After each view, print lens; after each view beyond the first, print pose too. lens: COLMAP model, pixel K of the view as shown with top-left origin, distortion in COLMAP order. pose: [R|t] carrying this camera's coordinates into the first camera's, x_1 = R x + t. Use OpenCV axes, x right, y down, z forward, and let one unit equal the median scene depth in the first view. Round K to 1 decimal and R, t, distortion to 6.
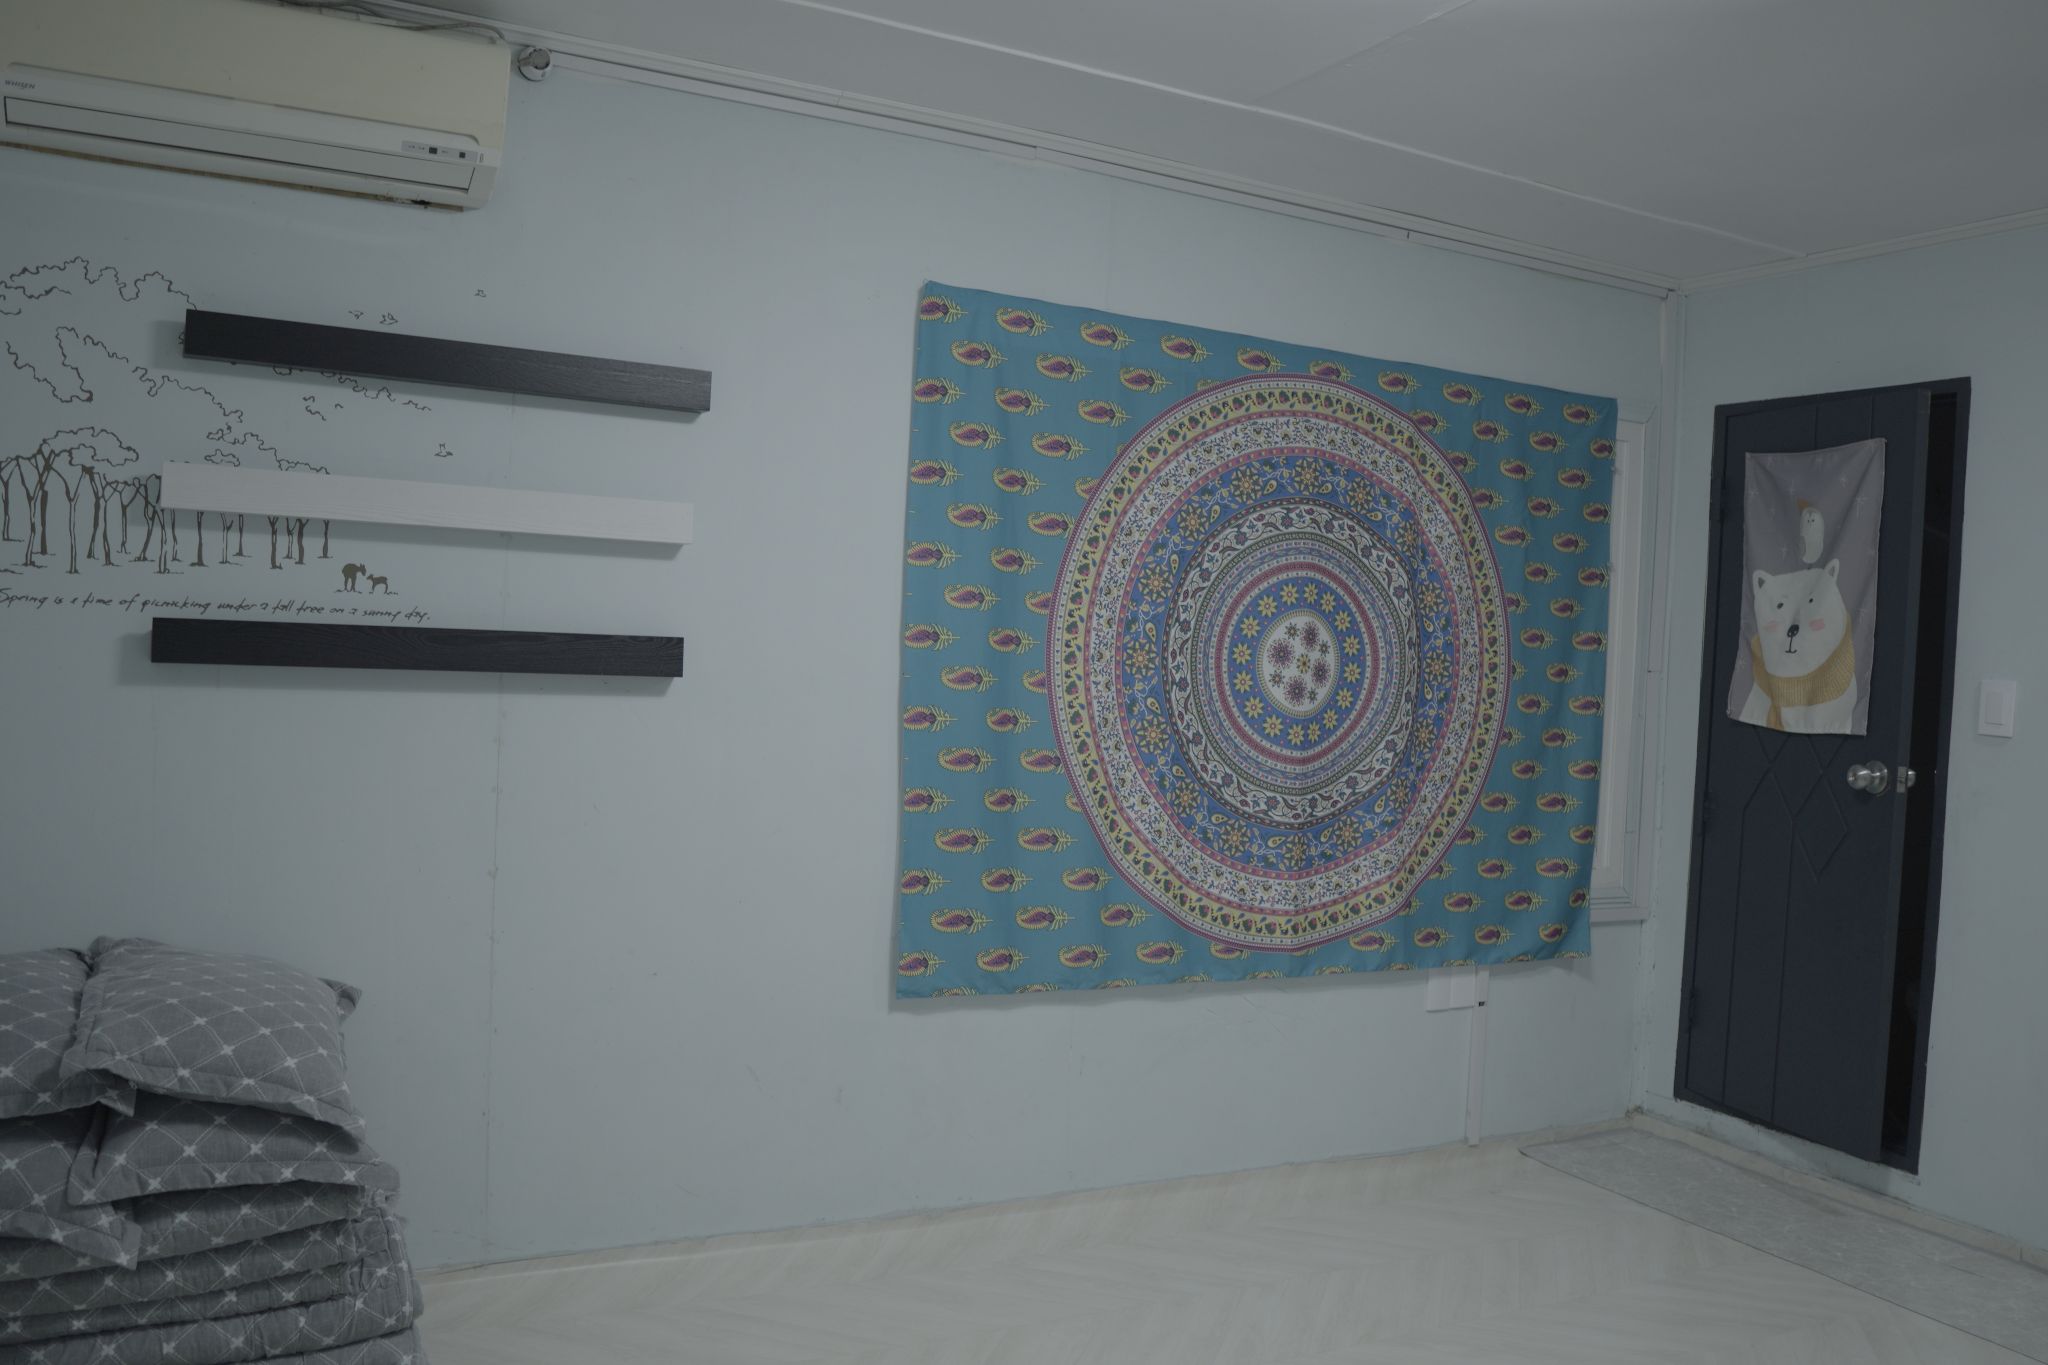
lens RADIAL K [[1704.0, 0, 1024.0], [0, 1704.0, 682.5], [0, 0, 1]] dist [-0.110219, 0.072055]
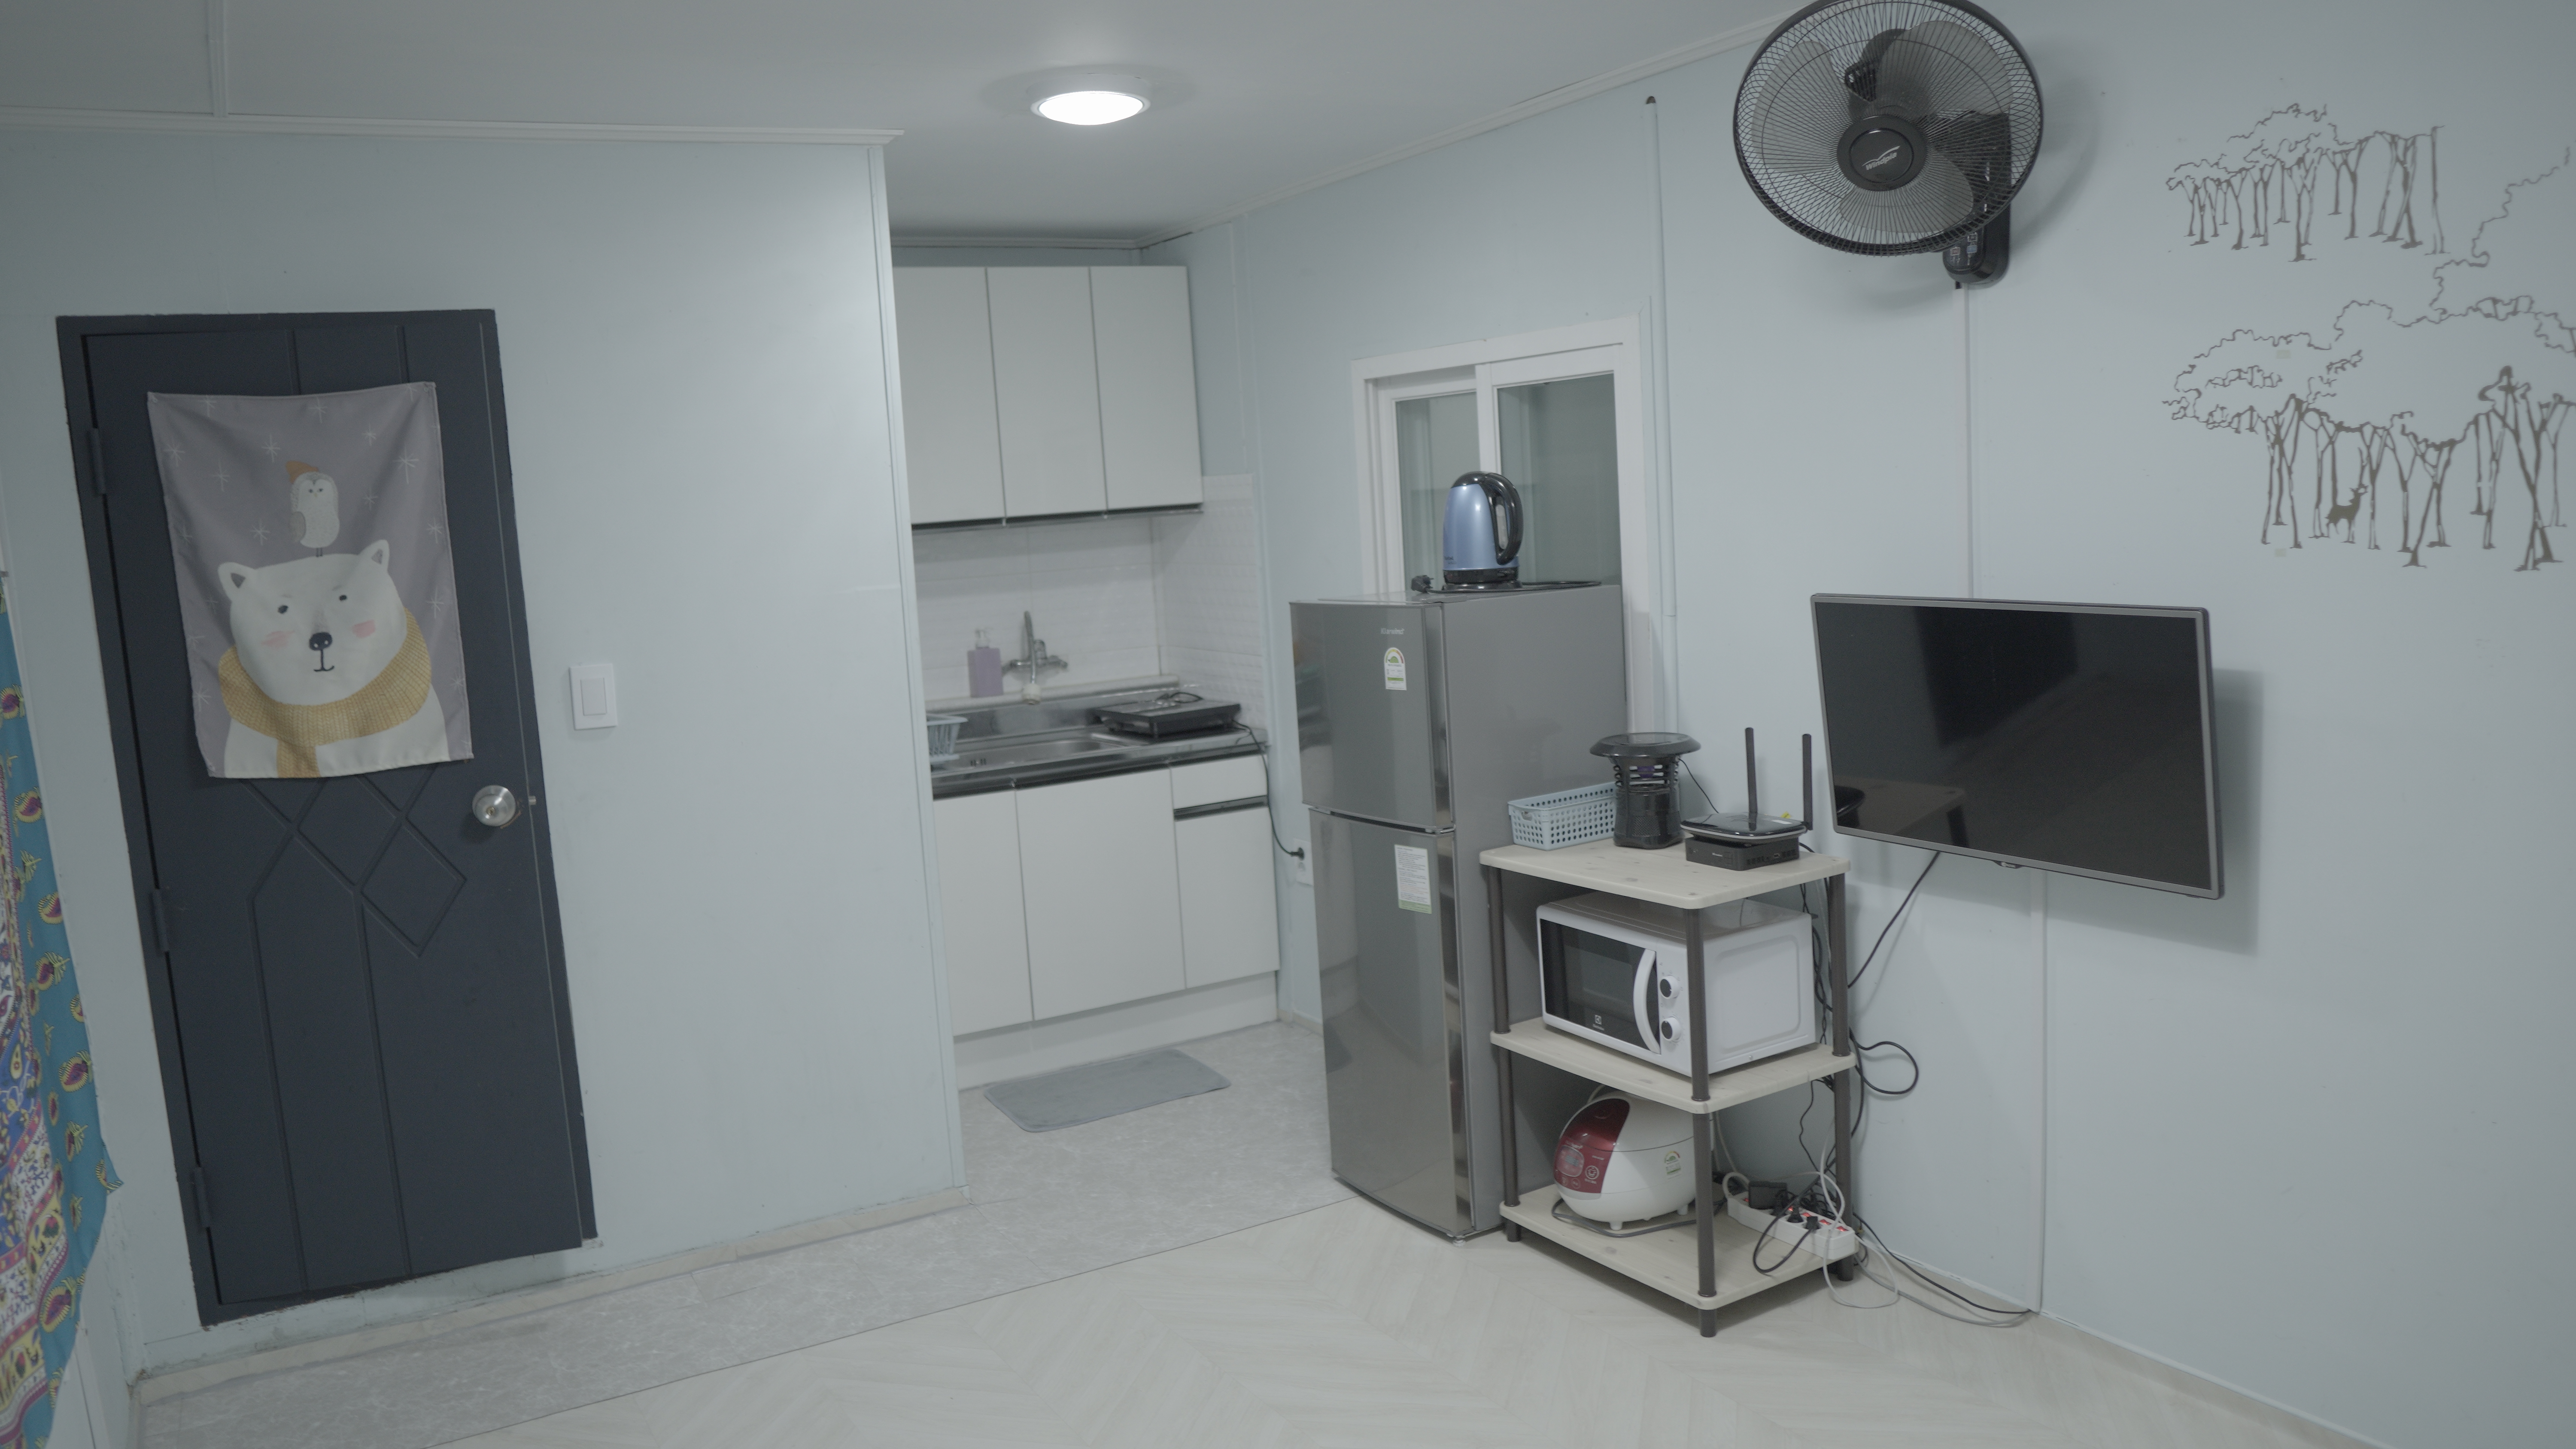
lens RADIAL K [[1831.1, 0, 1288.0], [0, 1831.1, 724.5], [0, 0, 1]] dist [-0.104417, 0.075547]
pose [[-0.031885, -0.176213, 0.983836, -0.349091], [0.085587, 0.980239, 0.178342, -0.102934], [-0.995820, 0.089890, -0.016173, 0.614410]]
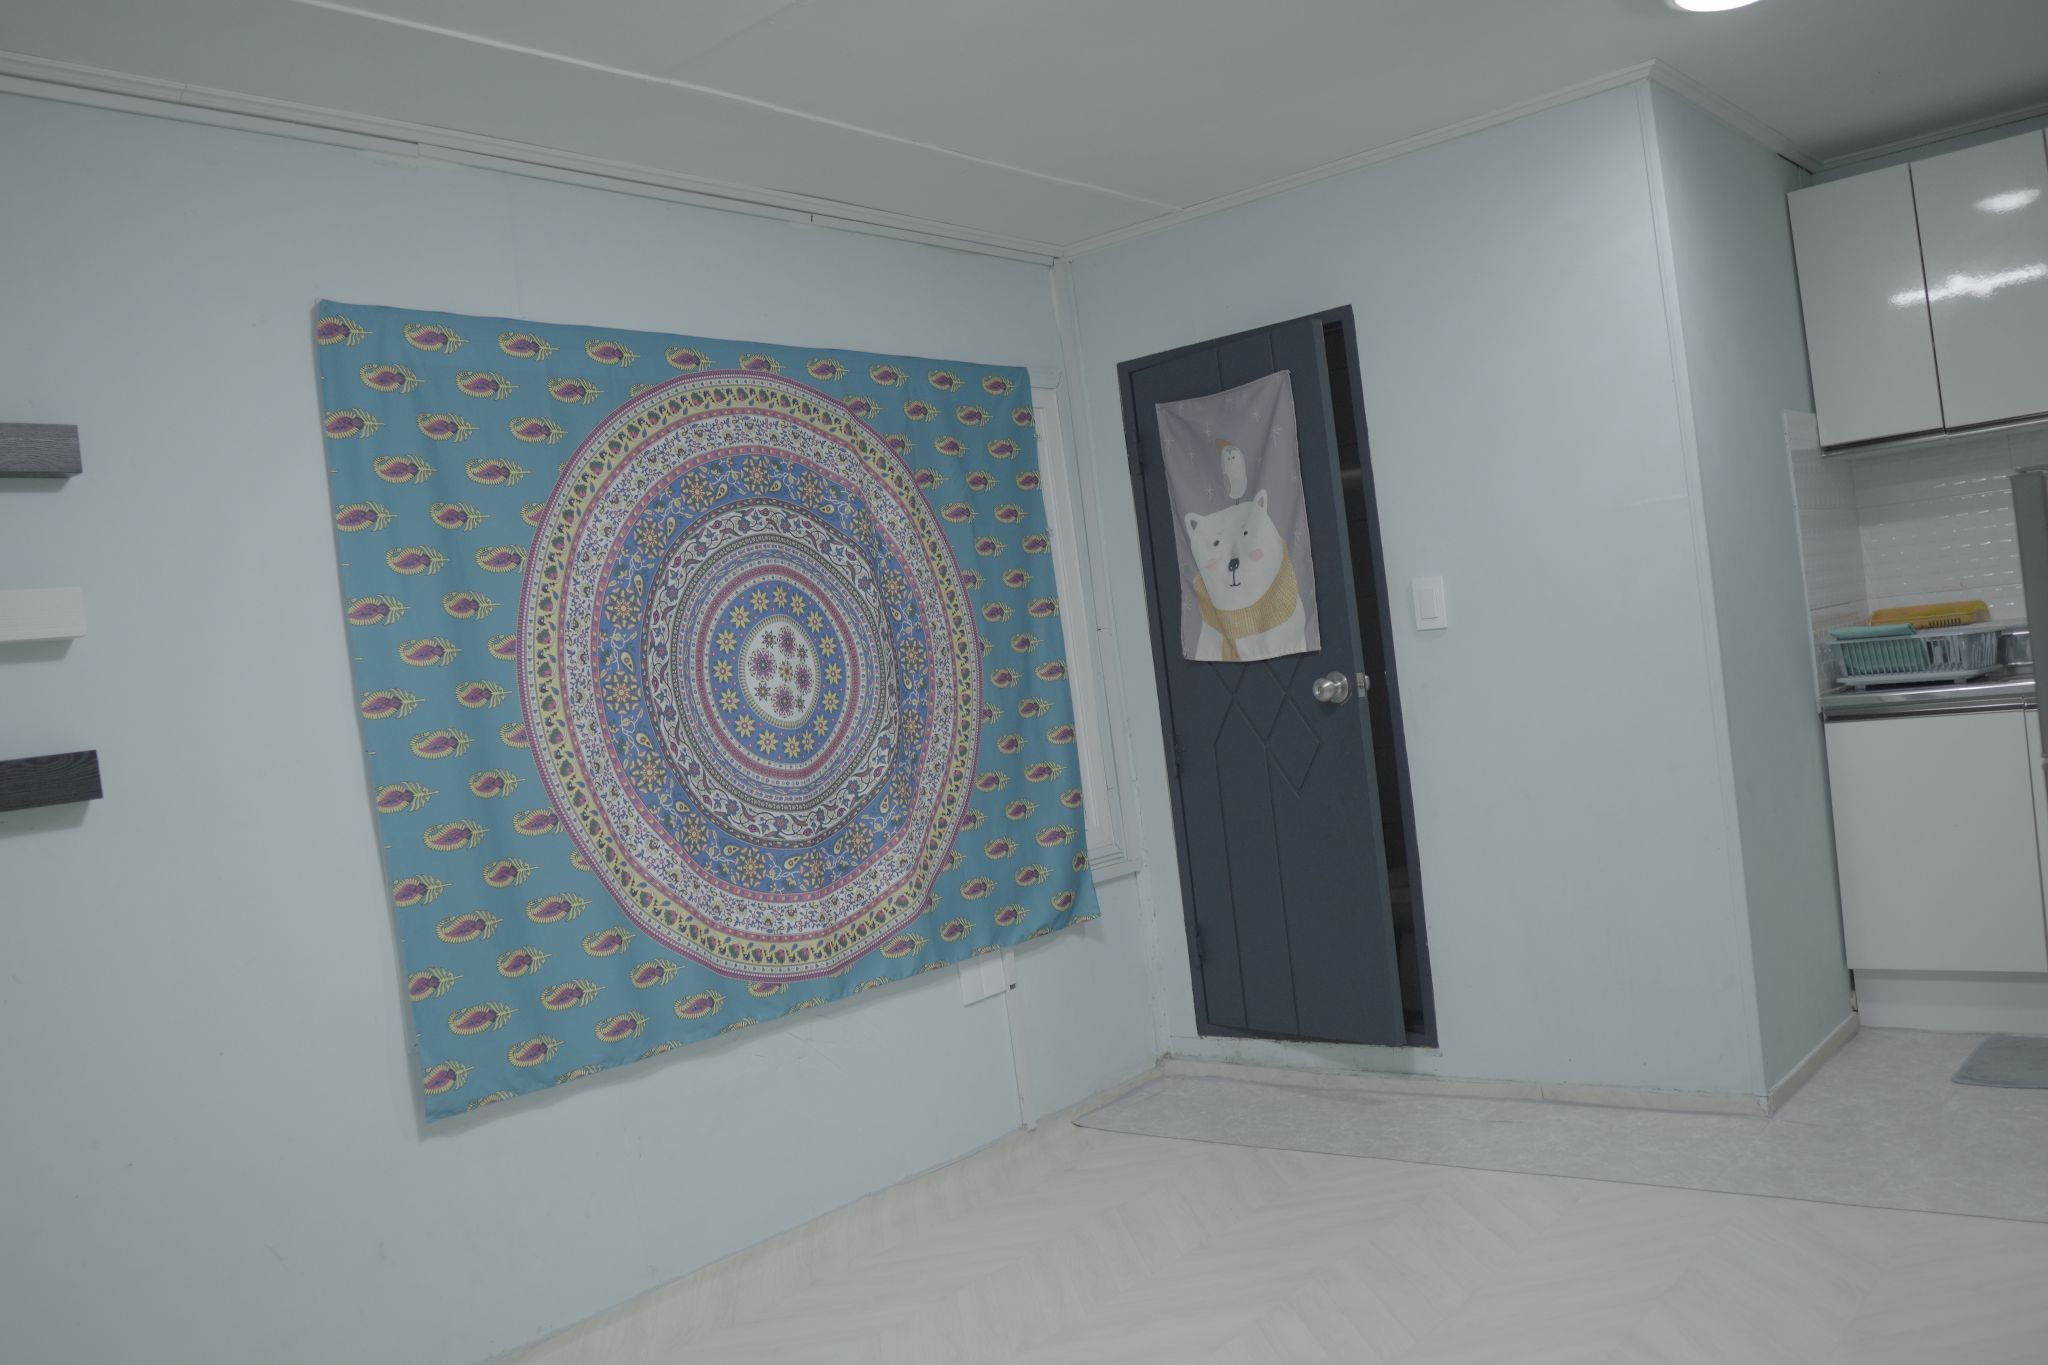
lens RADIAL K [[1704.0, 0, 1024.0], [0, 1704.0, 682.5], [0, 0, 1]] dist [-0.110219, 0.072055]
pose [[0.911314, -0.165035, 0.377188, -0.072454], [0.175771, 0.984412, 0.006044, 0.012396], [-0.372306, 0.060790, 0.926117, 0.075666]]
